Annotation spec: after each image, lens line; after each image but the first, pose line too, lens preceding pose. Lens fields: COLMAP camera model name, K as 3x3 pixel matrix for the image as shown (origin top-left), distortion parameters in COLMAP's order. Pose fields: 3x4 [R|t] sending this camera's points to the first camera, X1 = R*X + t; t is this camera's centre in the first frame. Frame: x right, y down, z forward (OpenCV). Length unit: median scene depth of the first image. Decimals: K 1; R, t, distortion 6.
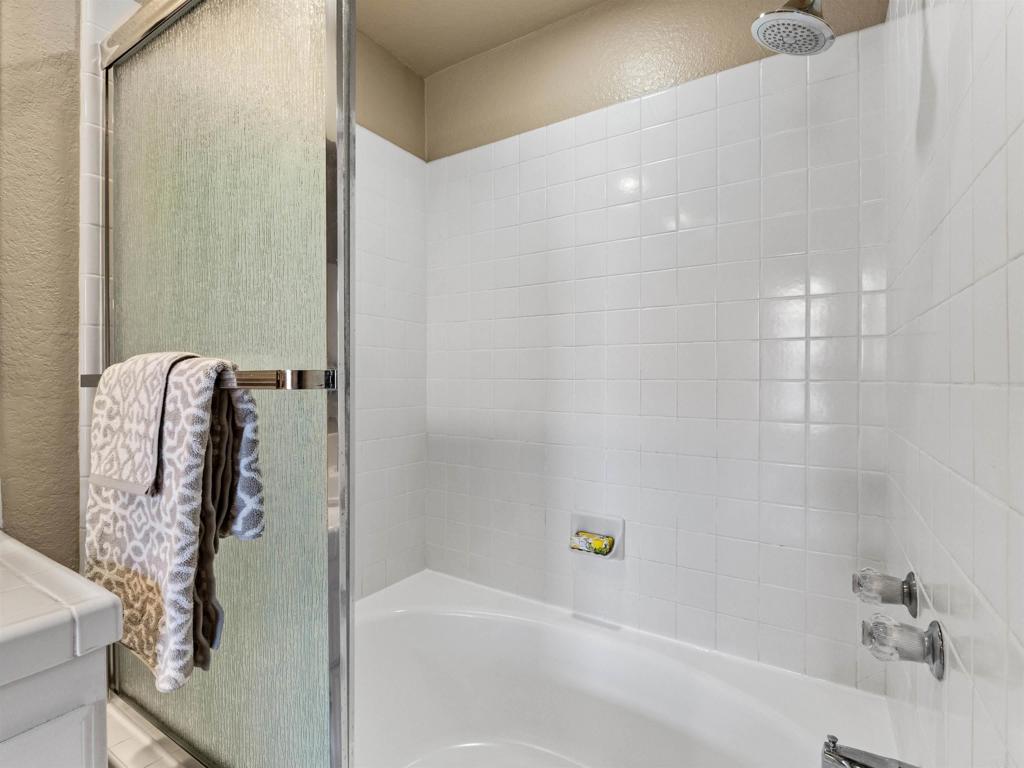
lens RADIAL K [[488.2, 0, 521.3], [0, 488.2, 380.1], [0, 0, 1]] dist [-0.014442, 0.000851]
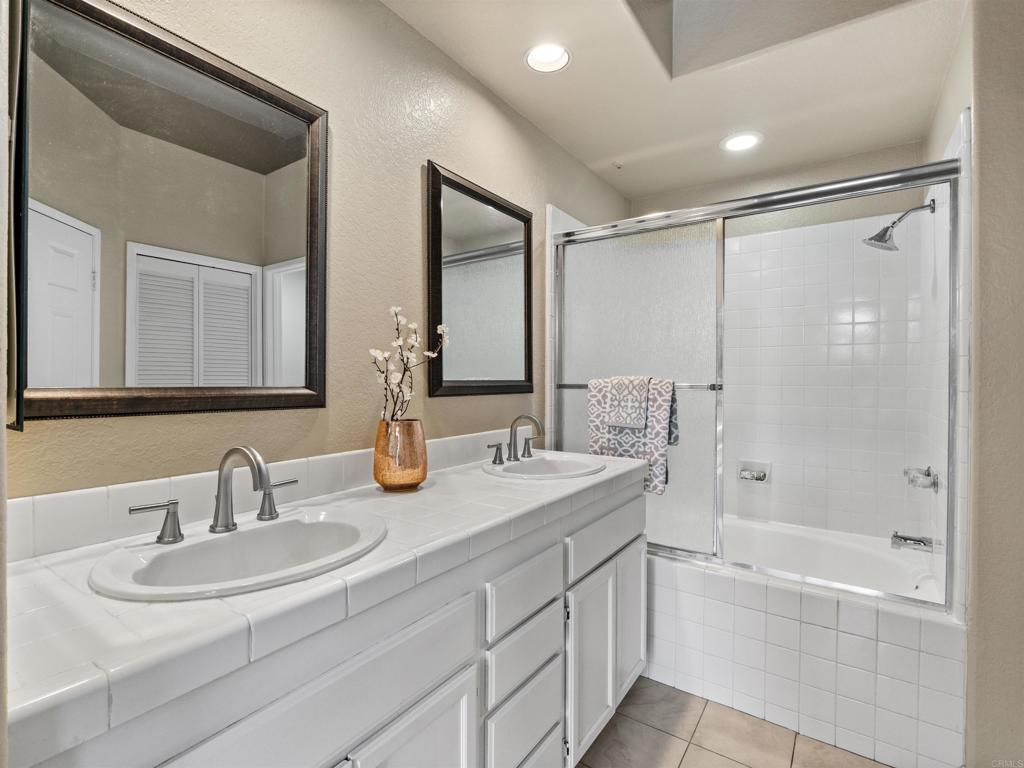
lens RADIAL K [[488.2, 0, 504.1], [0, 488.2, 383.2], [0, 0, 1]] dist [-0.014442, 0.000851]
pose [[0.998085, 0.007857, -0.061357, -0.900504], [-0.008151, 0.999956, -0.004545, -0.000949], [0.061319, 0.005037, 0.998106, -1.187894]]
